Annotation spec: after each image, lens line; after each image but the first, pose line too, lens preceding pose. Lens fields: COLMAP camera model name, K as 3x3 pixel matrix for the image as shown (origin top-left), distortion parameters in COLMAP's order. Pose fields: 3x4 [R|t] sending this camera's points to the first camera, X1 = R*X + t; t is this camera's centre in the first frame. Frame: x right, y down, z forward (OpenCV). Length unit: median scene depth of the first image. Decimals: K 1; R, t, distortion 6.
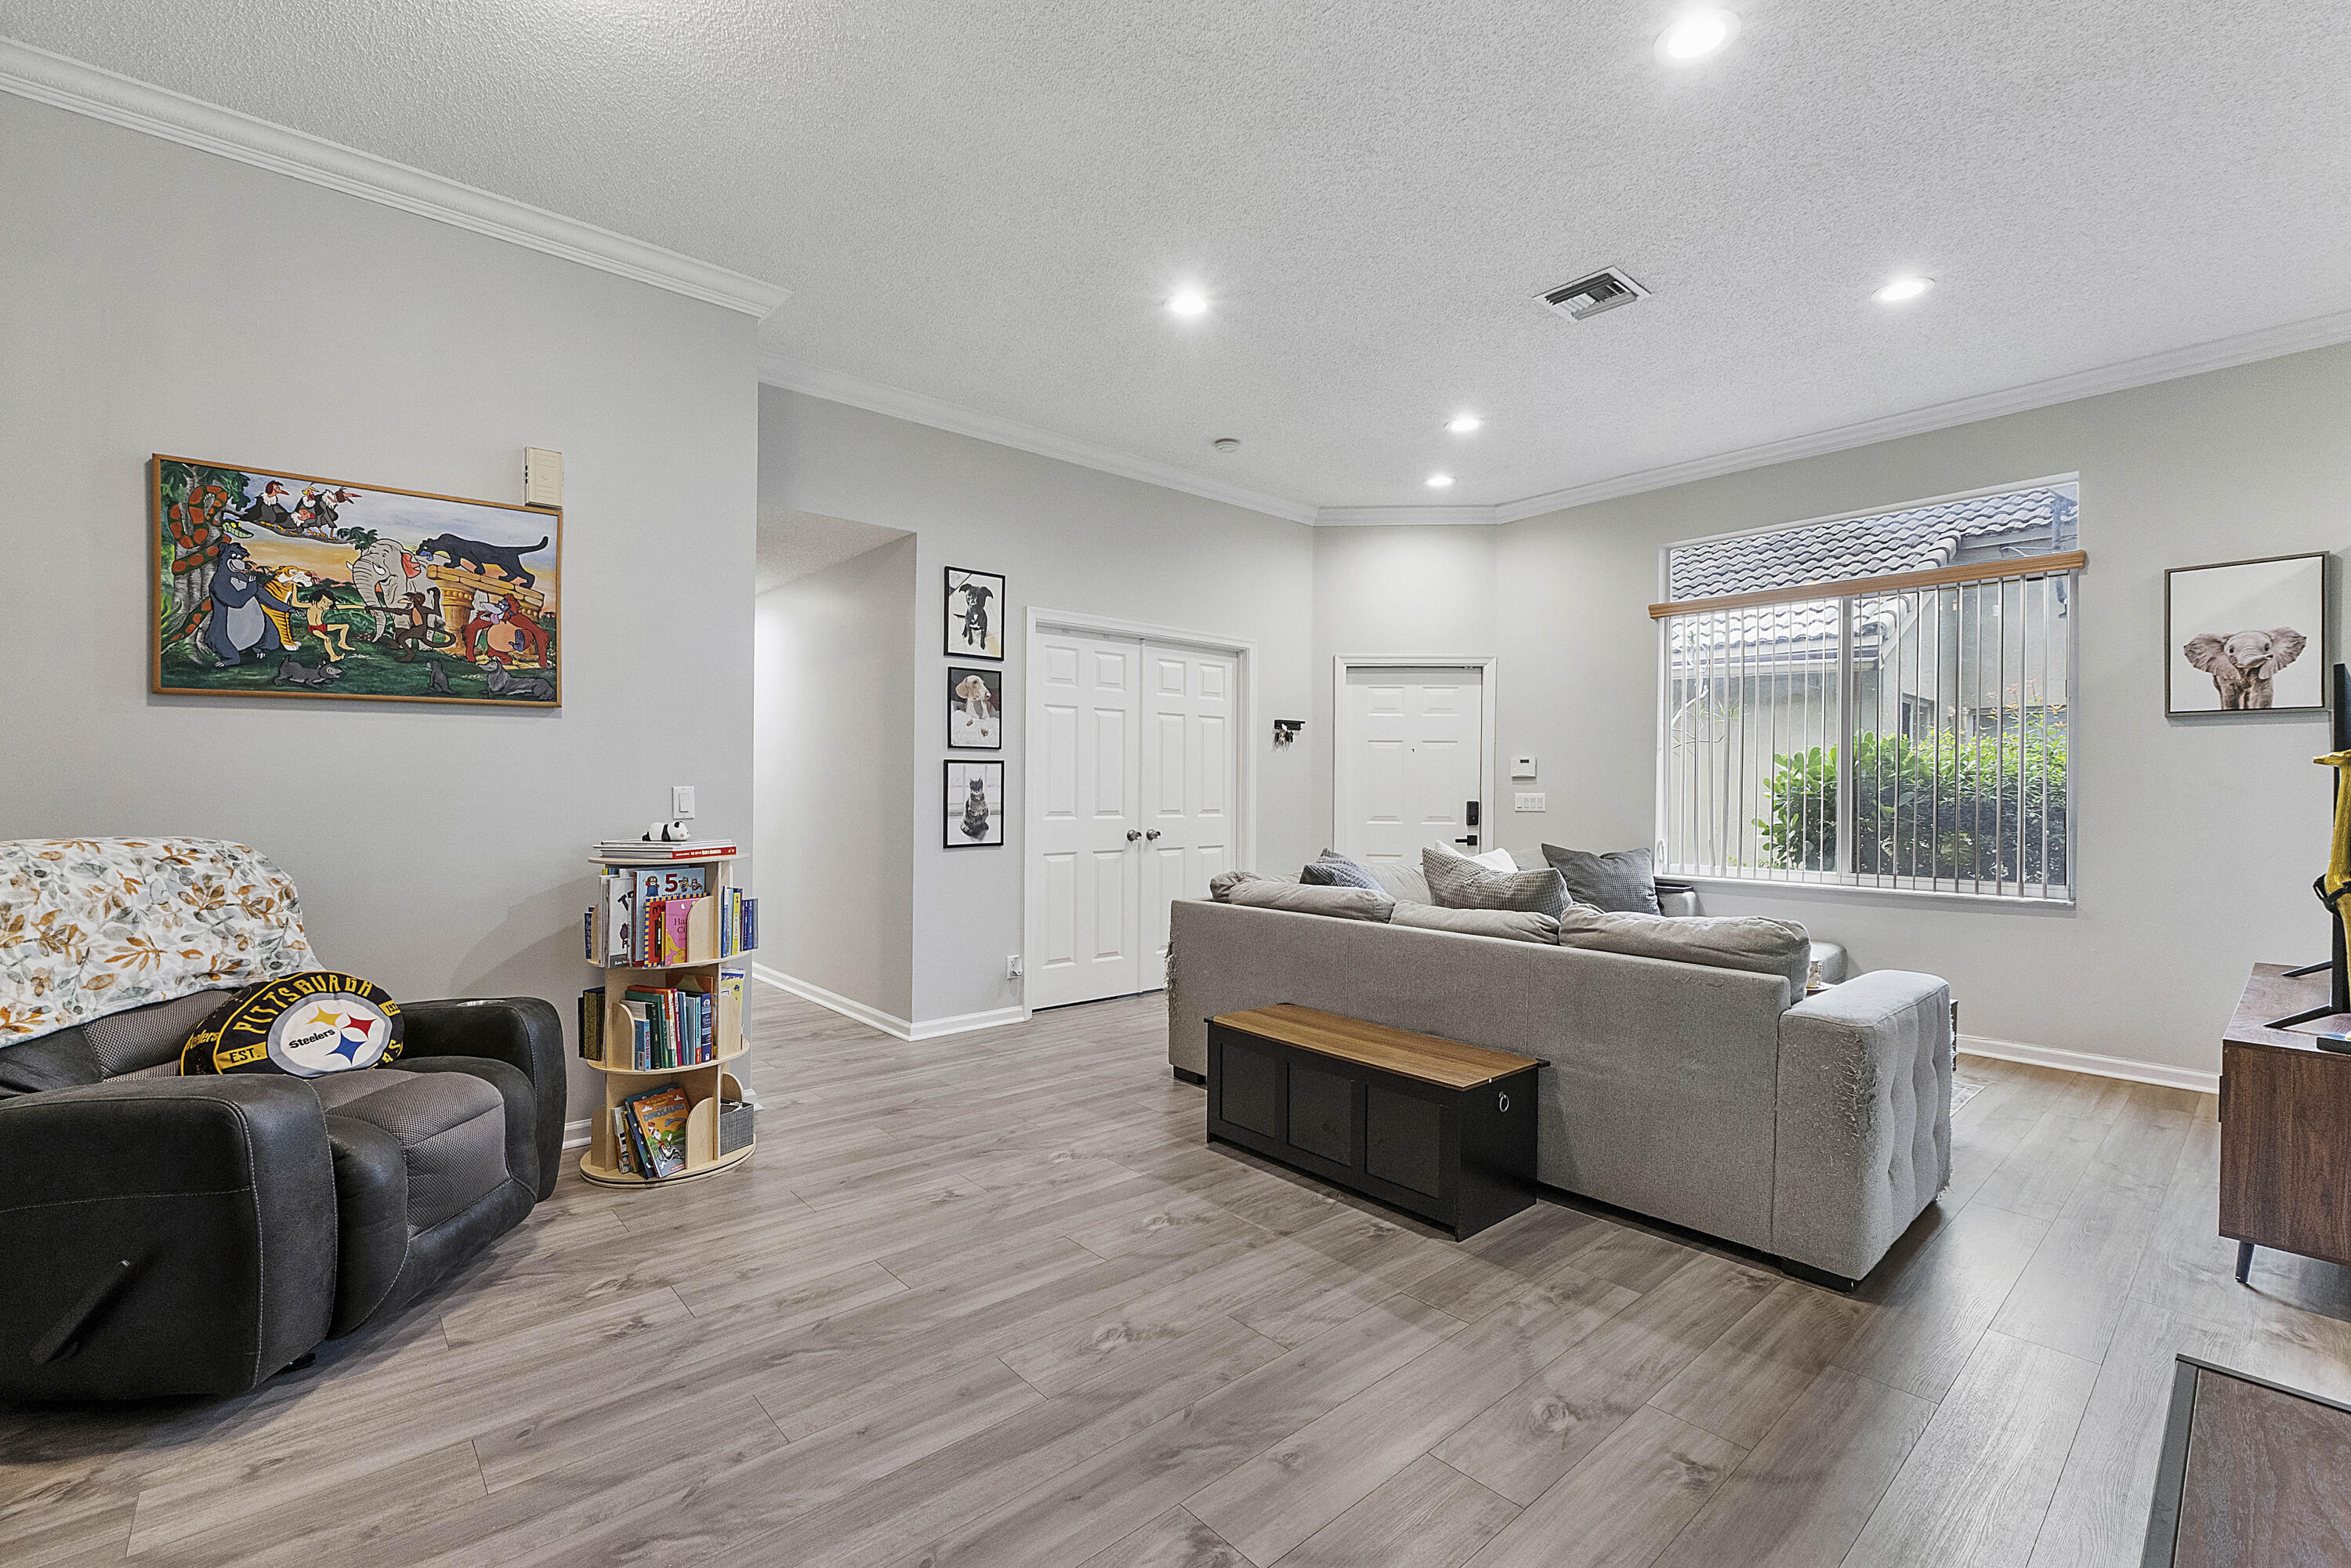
lens RADIAL K [[1007.6, 0, 1235.5], [0, 1007.6, 788.5], [0, 0, 1]] dist [-0.007145, -0.000678]
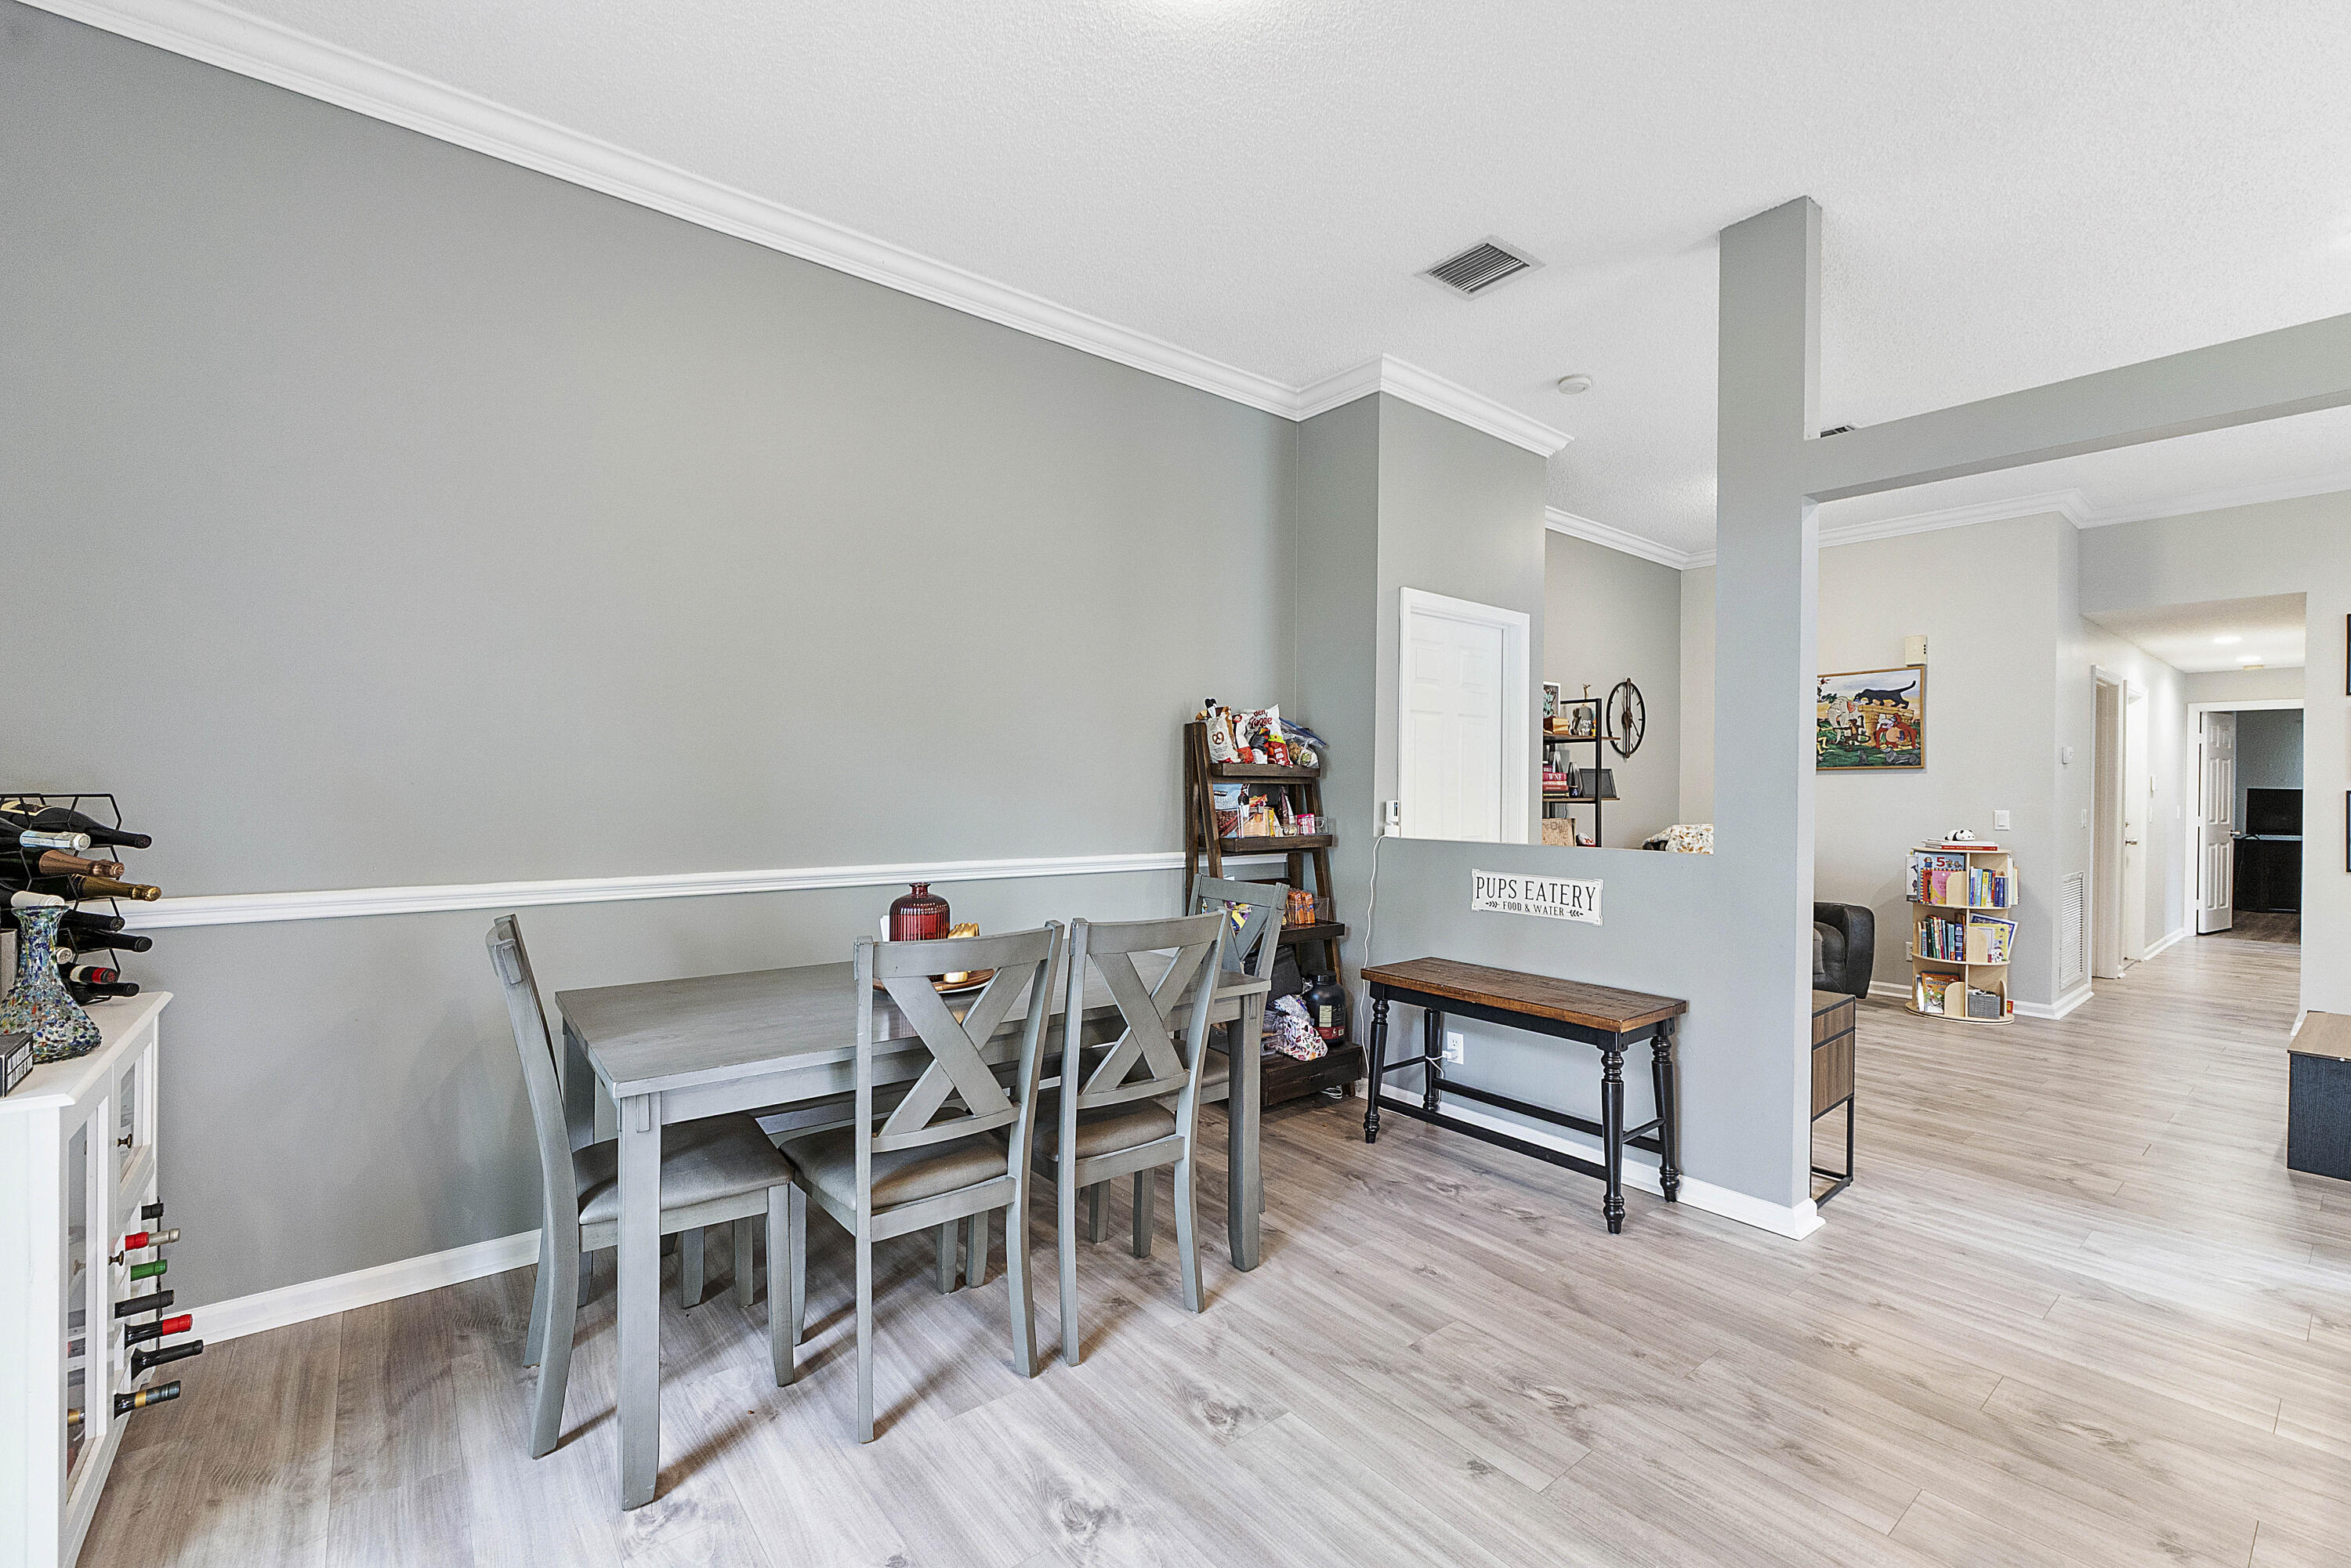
lens RADIAL K [[1007.6, 0, 1139.3], [0, 1007.6, 786.9], [0, 0, 1]] dist [-0.007145, -0.000678]
pose [[-0.088741, -0.007400, -0.996027, 1.359012], [-0.011522, 0.999913, -0.006402, -0.015901], [0.995988, 0.010908, -0.088818, -0.313490]]
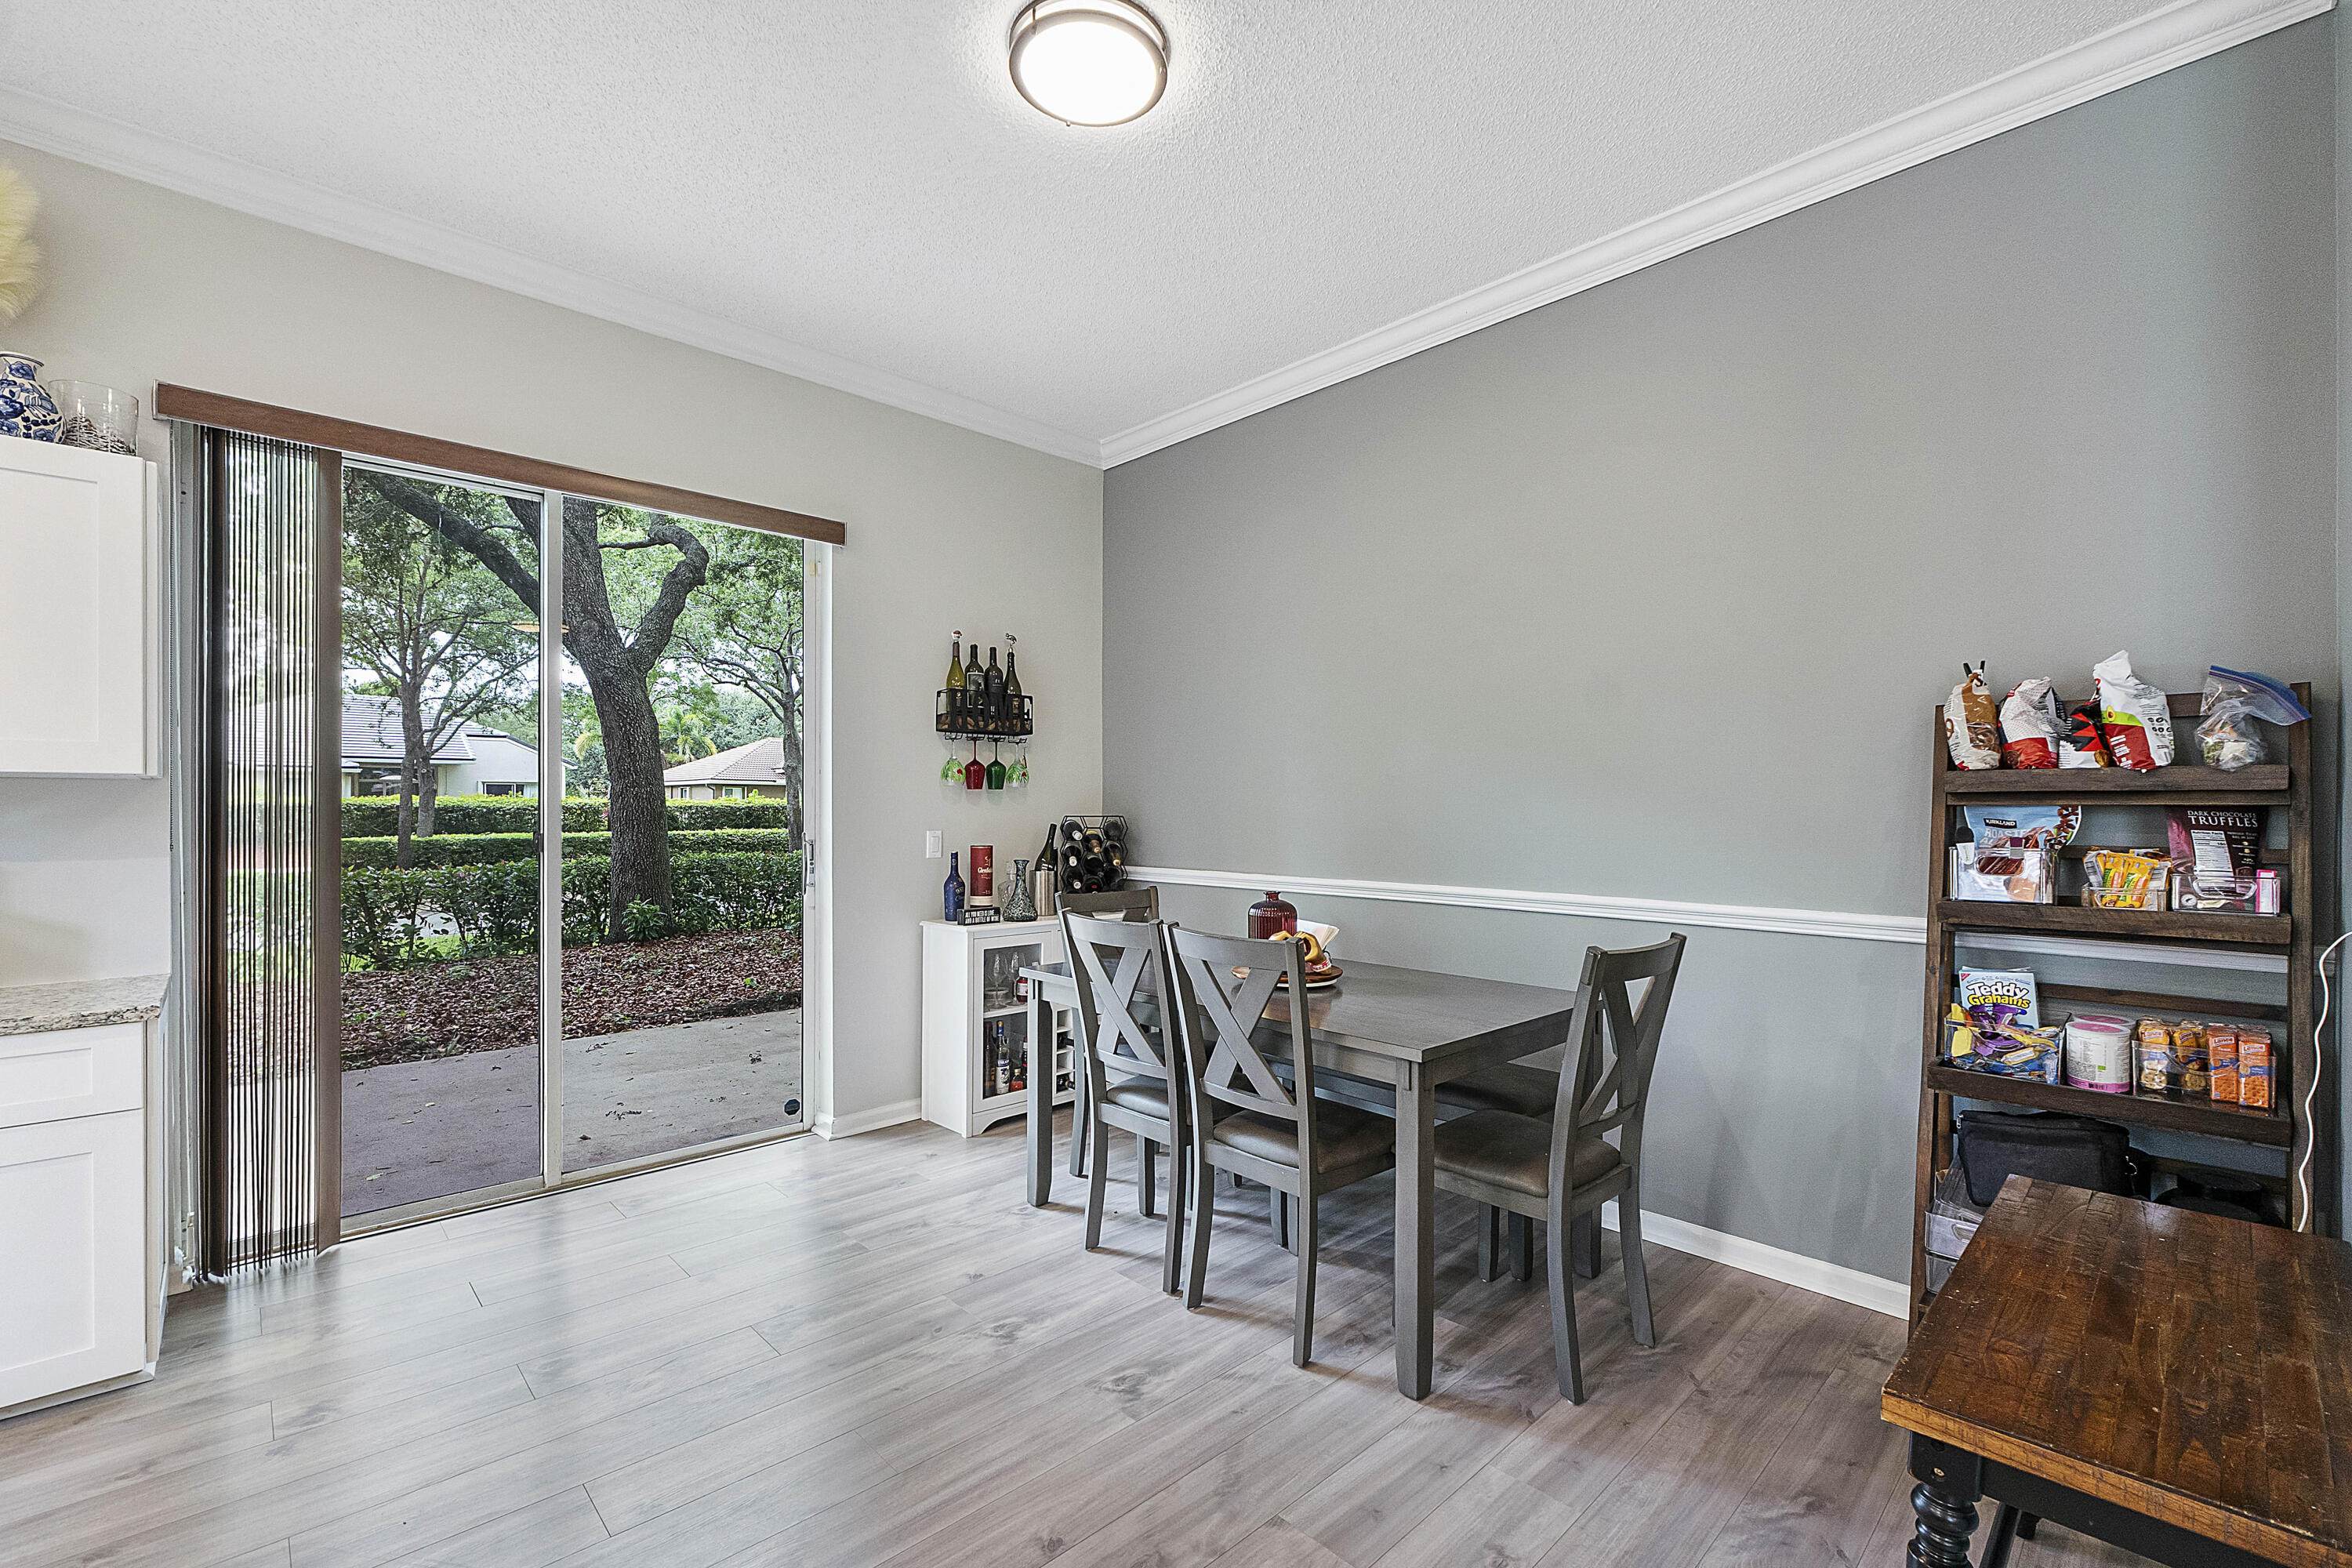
lens RADIAL K [[1008.1, 0, 1215.8], [0, 1008.1, 816.7], [0, 0, 1]] dist [-0.007145, -0.000678]
pose [[-0.999694, -0.014680, -0.019909, 0.652453], [-0.014781, 0.999879, 0.004929, -0.016993], [0.019834, 0.005222, -0.999790, 0.400992]]
